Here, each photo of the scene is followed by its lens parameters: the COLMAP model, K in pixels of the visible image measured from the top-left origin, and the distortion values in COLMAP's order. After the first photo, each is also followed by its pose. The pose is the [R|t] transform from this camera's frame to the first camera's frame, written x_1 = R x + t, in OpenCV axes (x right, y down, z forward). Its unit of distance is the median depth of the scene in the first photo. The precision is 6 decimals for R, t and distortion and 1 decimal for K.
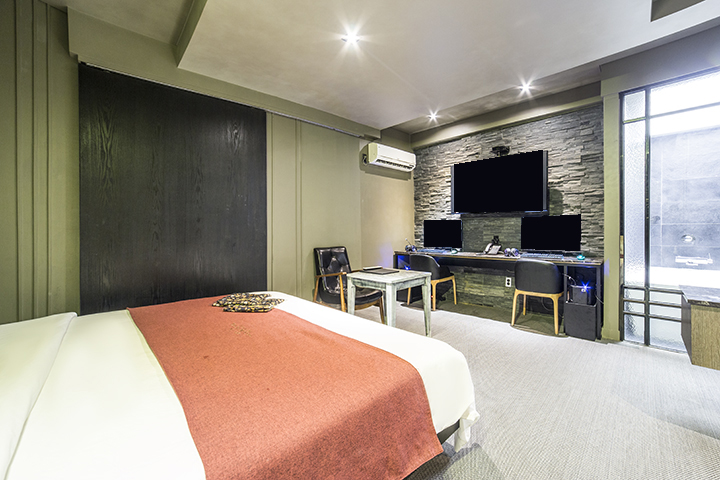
lens RADIAL K [[313.9, 0, 359.8], [0, 313.9, 231.3], [0, 0, 1]] dist [-0.000267, 0.000074]
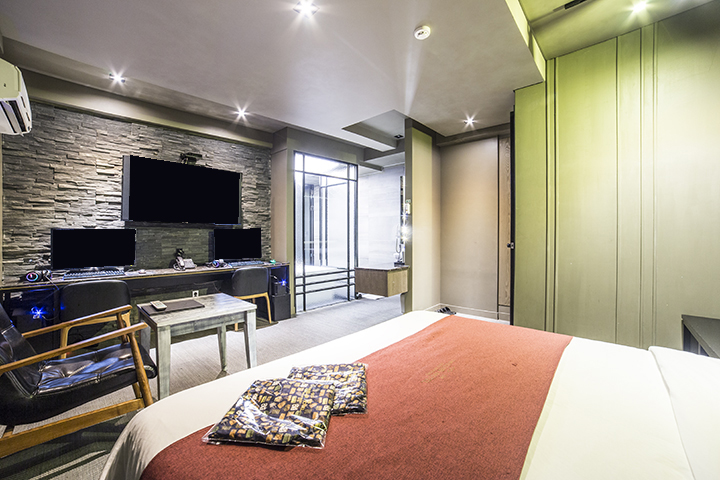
lens RADIAL K [[310.5, 0, 360.0], [0, 310.5, 240.0], [0, 0, 1]] dist [-0.002476, 0.000000]
pose [[-0.023544, -0.002567, 0.999720, -0.495194], [0.015063, 0.999882, 0.002922, -0.004142], [-0.999609, 0.015128, -0.023502, 0.520167]]
